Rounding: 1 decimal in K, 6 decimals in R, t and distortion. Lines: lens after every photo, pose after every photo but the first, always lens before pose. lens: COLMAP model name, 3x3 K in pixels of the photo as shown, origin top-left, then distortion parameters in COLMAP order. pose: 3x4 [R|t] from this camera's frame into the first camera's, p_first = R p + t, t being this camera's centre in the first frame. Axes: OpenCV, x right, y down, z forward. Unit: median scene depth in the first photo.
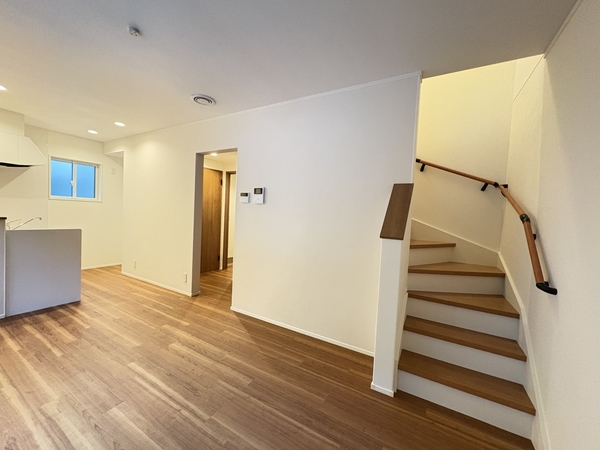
lens RADIAL K [[240.2, 0, 299.1], [0, 240.2, 226.2], [0, 0, 1]] dist [0.003101, 0.000122]
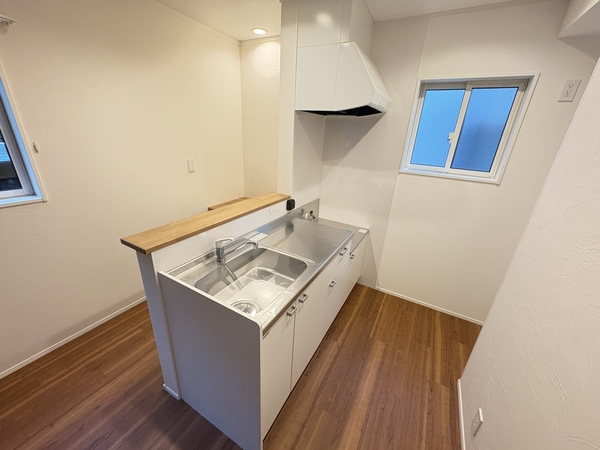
lens RADIAL K [[240.2, 0, 298.0], [0, 240.2, 224.7], [0, 0, 1]] dist [0.003101, 0.000122]
pose [[0.006158, 0.318077, -0.948045, -0.297788], [-0.097801, 0.943709, 0.315987, -0.090367], [0.995187, 0.090774, 0.036920, 0.461168]]
